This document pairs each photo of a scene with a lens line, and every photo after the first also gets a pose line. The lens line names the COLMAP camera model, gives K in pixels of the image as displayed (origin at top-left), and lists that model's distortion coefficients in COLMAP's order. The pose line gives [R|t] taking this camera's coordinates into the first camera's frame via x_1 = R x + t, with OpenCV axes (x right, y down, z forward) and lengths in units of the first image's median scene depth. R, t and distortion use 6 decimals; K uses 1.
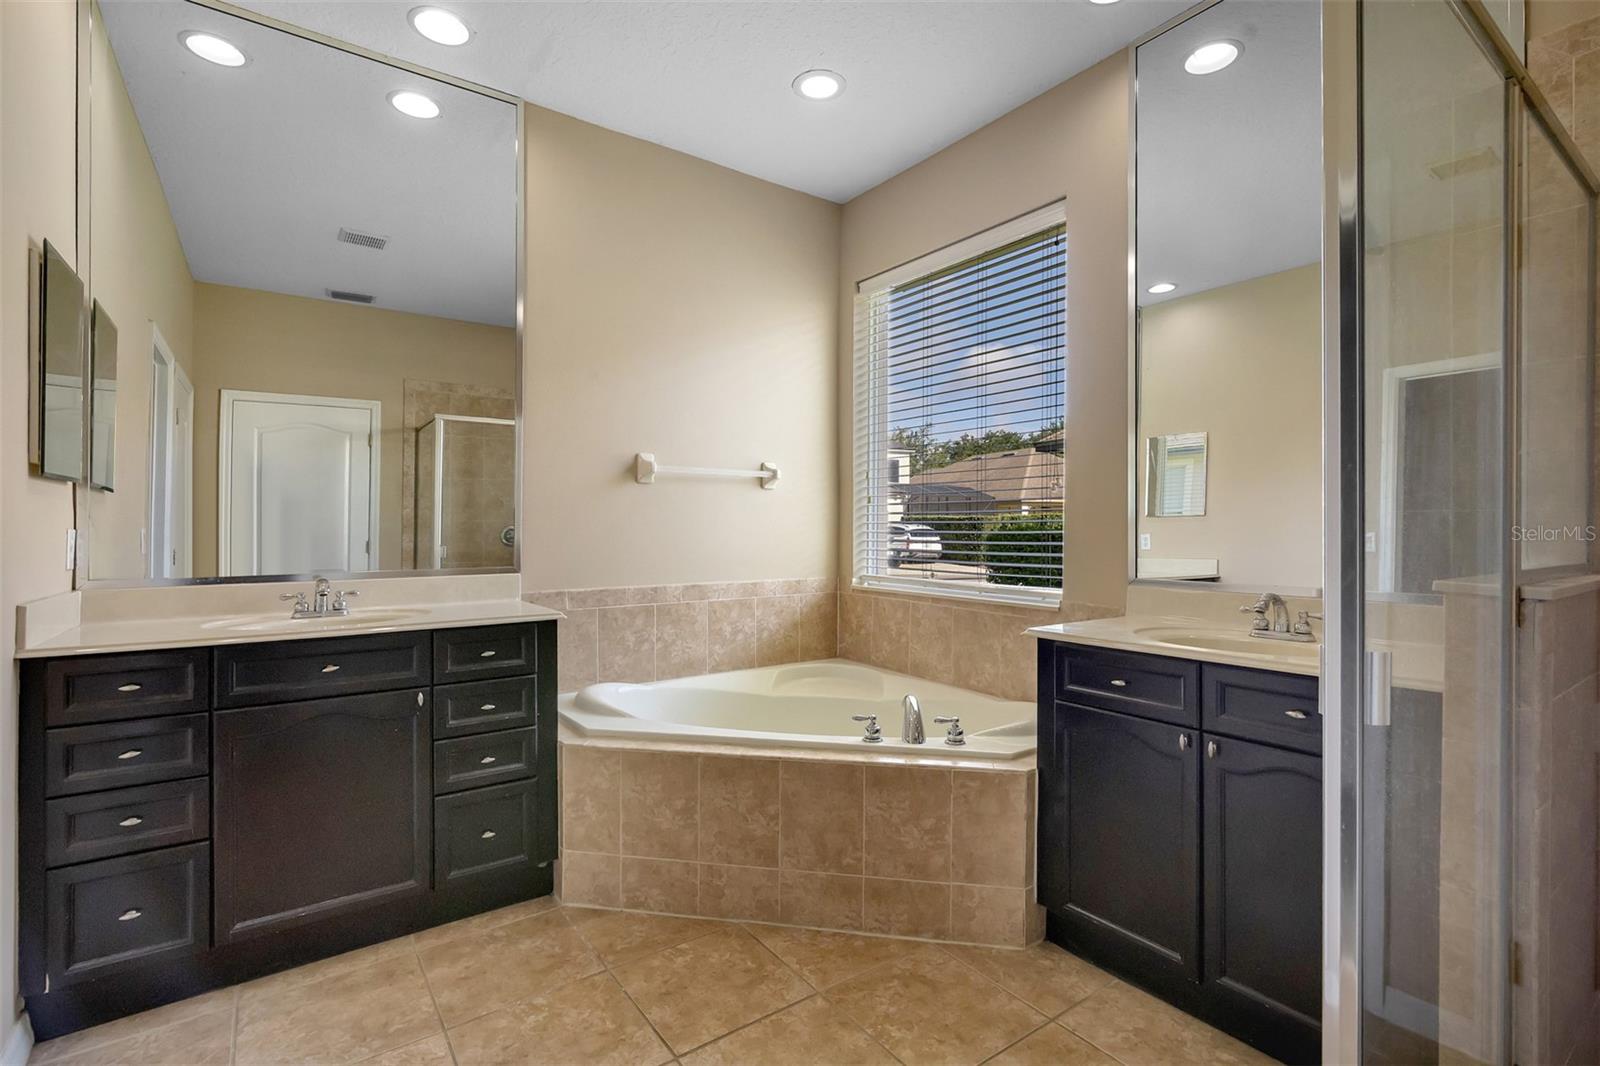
lens RADIAL K [[735.1, 0, 799.5], [0, 735.1, 528.9], [0, 0, 1]] dist [-0.023034, -0.000364]
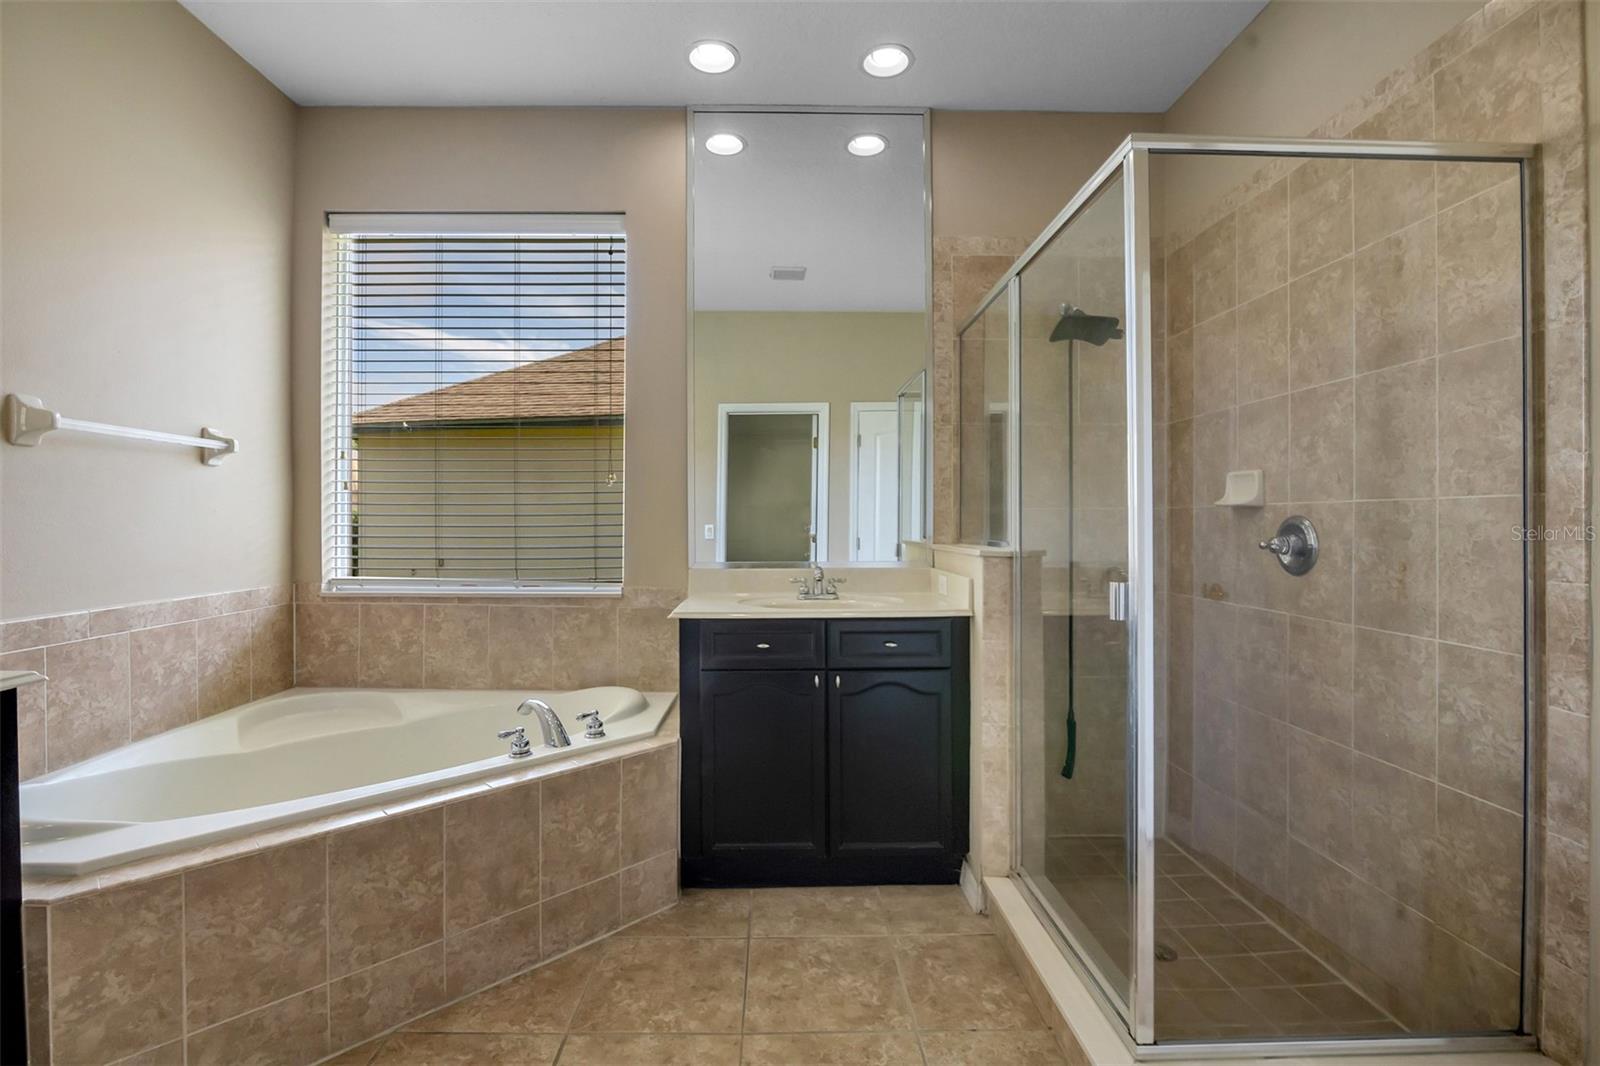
lens RADIAL K [[735.1, 0, 797.3], [0, 735.1, 524.0], [0, 0, 1]] dist [-0.023034, -0.000364]
pose [[0.561854, -0.005897, 0.827215, -0.457378], [0.000213, 0.999976, 0.006984, -0.003693], [-0.827236, -0.003748, 0.561842, 0.211641]]
